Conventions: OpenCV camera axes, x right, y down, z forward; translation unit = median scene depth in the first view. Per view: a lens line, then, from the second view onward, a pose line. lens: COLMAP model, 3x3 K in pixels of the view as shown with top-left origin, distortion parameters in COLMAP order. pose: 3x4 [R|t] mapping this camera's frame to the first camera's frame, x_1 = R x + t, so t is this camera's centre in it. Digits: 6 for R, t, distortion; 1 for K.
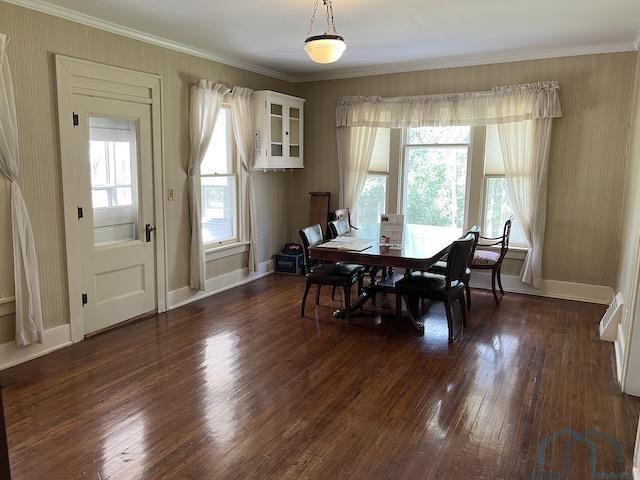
lens RADIAL K [[495.9, 0, 320.0], [0, 495.9, 240.0], [0, 0, 1]] dist [0.109207, -0.112263]
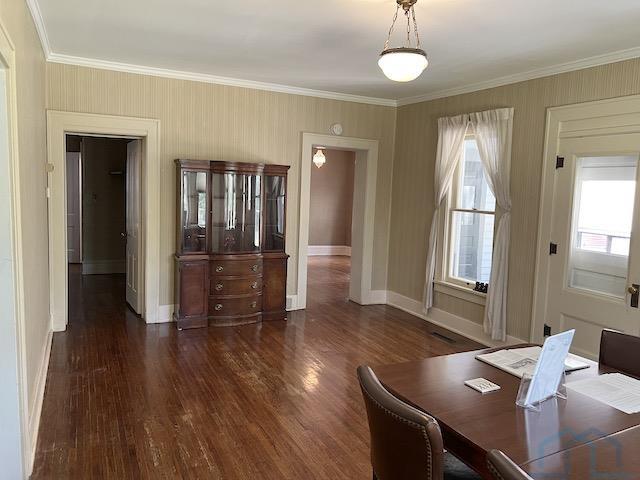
lens RADIAL K [[495.9, 0, 320.0], [0, 495.9, 240.0], [0, 0, 1]] dist [0.109207, -0.112263]
pose [[-0.610568, 0.050918, -0.790326, 0.680392], [-0.168438, 0.966751, 0.192411, -0.199035], [0.773845, 0.250600, -0.581690, 1.269350]]
